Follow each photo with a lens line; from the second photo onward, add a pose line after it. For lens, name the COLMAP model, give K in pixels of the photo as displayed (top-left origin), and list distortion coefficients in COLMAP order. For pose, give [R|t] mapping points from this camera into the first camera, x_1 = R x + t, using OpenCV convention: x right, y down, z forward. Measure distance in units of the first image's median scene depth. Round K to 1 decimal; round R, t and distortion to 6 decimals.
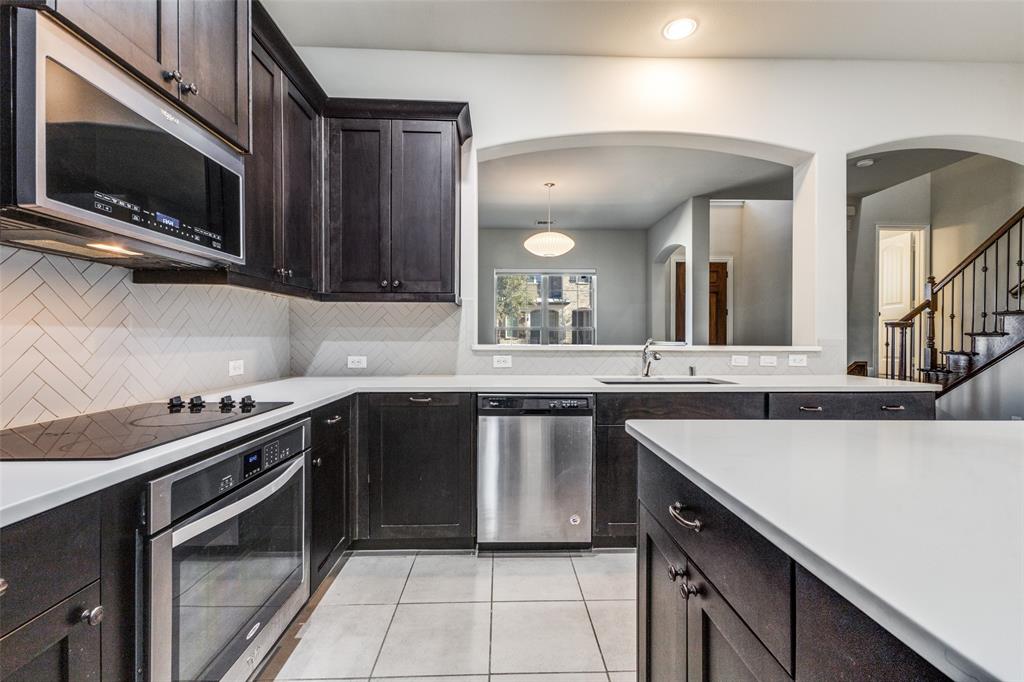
lens RADIAL K [[443.3, 0, 514.5], [0, 443.3, 338.4], [0, 0, 1]] dist [0.011176, 0.000047]
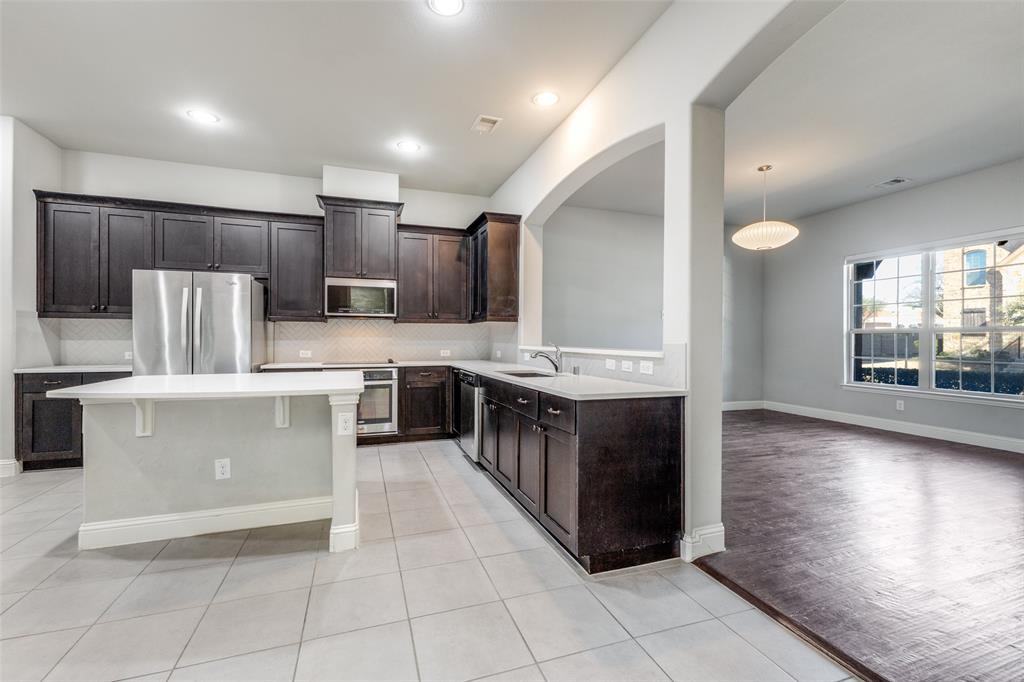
lens RADIAL K [[443.3, 0, 514.5], [0, 443.3, 338.4], [0, 0, 1]] dist [0.011176, 0.000047]
pose [[0.297428, -0.004660, -0.954733, 0.918407], [-0.006052, 0.999959, -0.006766, -0.000482], [0.954725, 0.007791, 0.297387, 0.319588]]
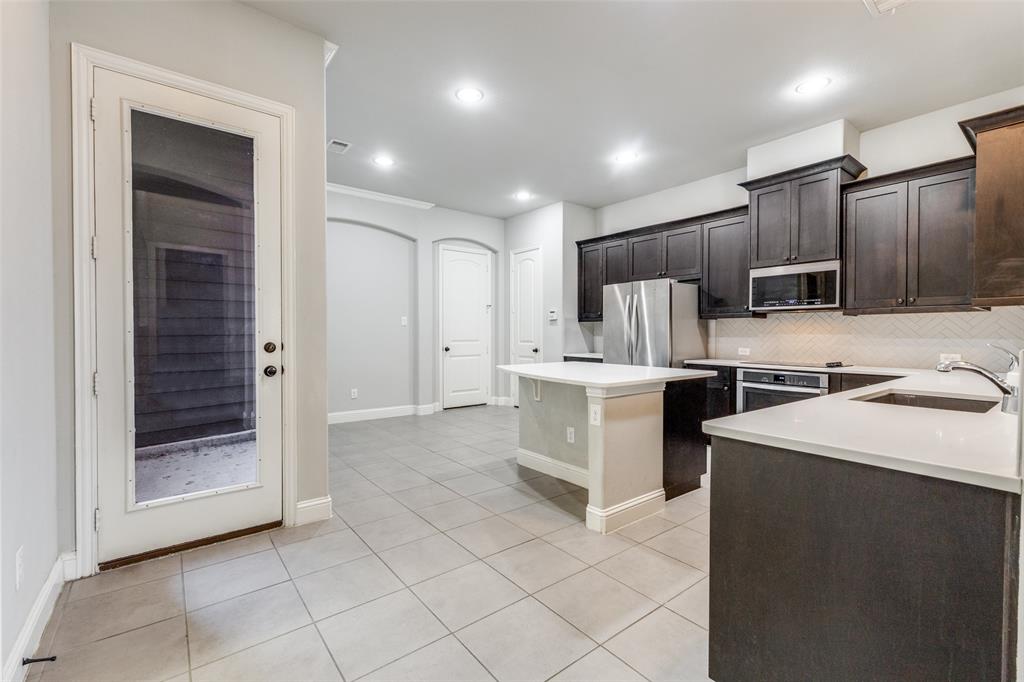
lens RADIAL K [[443.3, 0, 514.5], [0, 443.3, 338.4], [0, 0, 1]] dist [0.011176, 0.000047]
pose [[-0.806927, 0.001095, -0.590650, 0.775432], [-0.008033, 0.999885, 0.012828, -0.006668], [0.590596, 0.015096, -0.806826, 0.688493]]
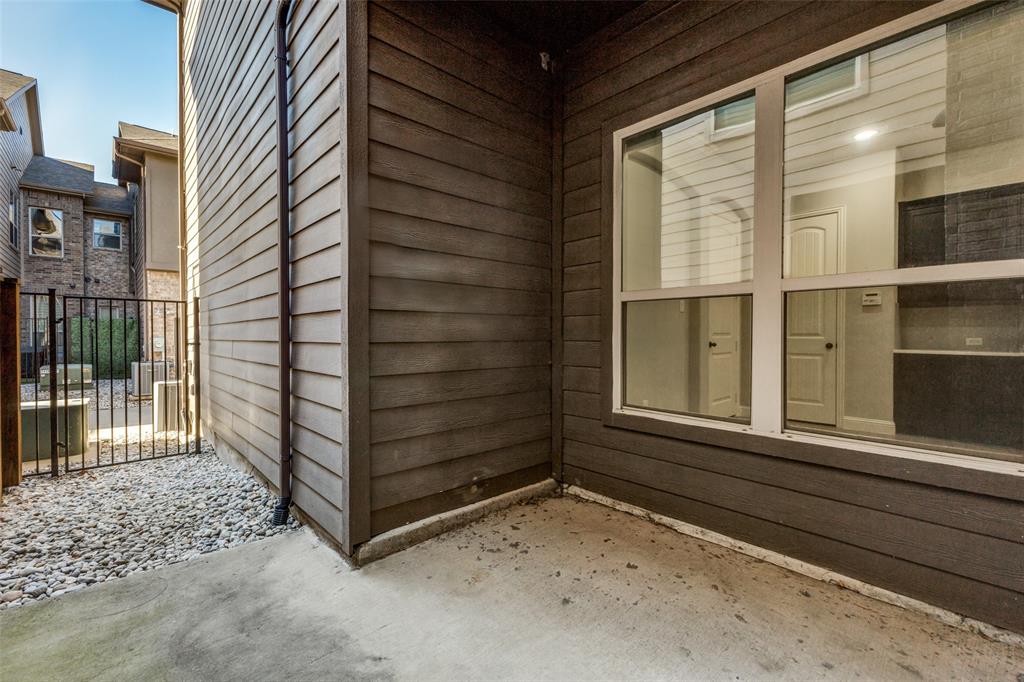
lens RADIAL K [[443.3, 0, 514.5], [0, 443.3, 338.4], [0, 0, 1]] dist [0.011176, 0.000047]
pose [[-0.759566, 0.003018, -0.650423, 1.186451], [-0.006577, 0.999902, 0.012320, 0.022440], [0.650397, 0.013635, -0.759472, -0.108329]]
